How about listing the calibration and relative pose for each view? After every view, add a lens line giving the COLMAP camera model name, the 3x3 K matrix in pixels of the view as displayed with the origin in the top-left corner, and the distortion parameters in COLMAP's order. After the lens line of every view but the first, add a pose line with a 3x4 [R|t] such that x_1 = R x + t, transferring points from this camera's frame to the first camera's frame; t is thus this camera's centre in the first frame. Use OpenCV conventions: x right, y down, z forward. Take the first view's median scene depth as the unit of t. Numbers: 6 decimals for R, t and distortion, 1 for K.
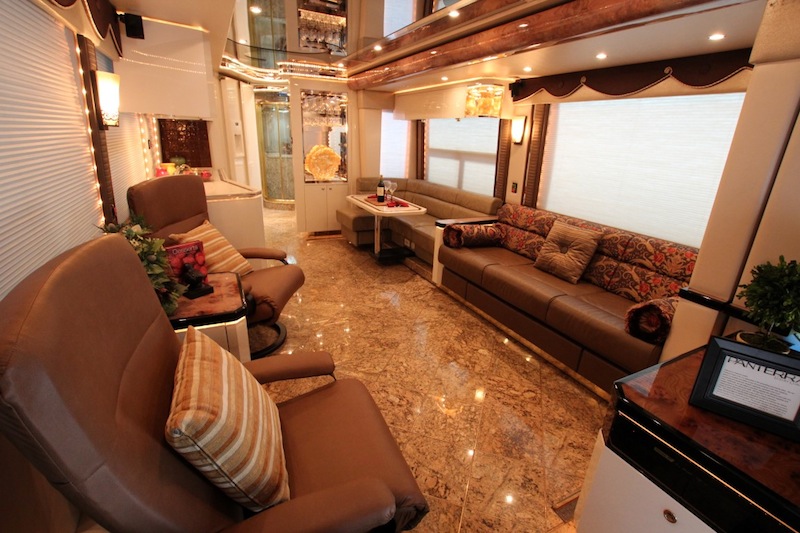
lens RADIAL K [[368.6, 0, 396.2], [0, 368.6, 274.0], [0, 0, 1]] dist [-0.028557, 0.001113]
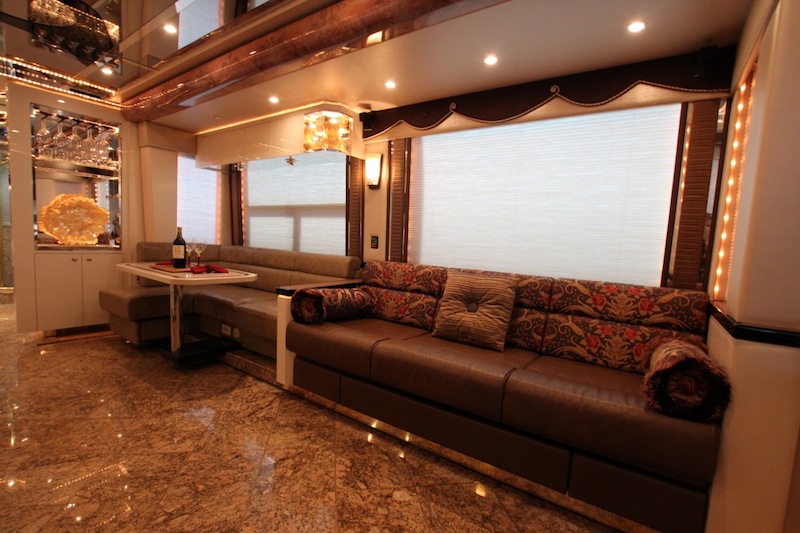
lens RADIAL K [[368.6, 0, 396.0], [0, 368.6, 275.7], [0, 0, 1]] dist [-0.028557, 0.001113]
pose [[0.878162, -0.037520, 0.476890, -0.017255], [0.148387, 0.969109, -0.197000, -0.003929], [-0.454767, 0.243762, 0.856602, 0.344351]]
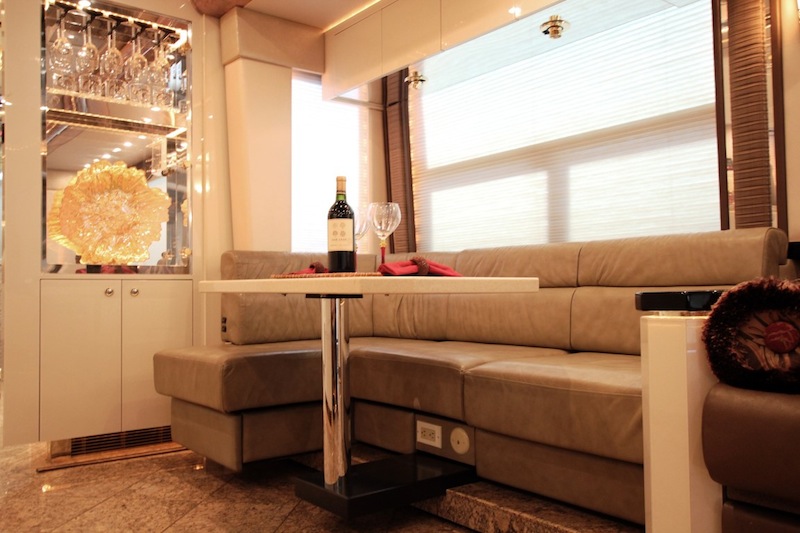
lens RADIAL K [[672.1, 0, 397.0], [0, 672.1, 274.1], [0, 0, 1]] dist [0.002283, 0.002275]
pose [[0.975695, -0.043236, 0.214827, -0.126675], [0.119542, 0.926640, -0.356437, -0.026171], [-0.183657, 0.373454, 0.909287, 0.661112]]
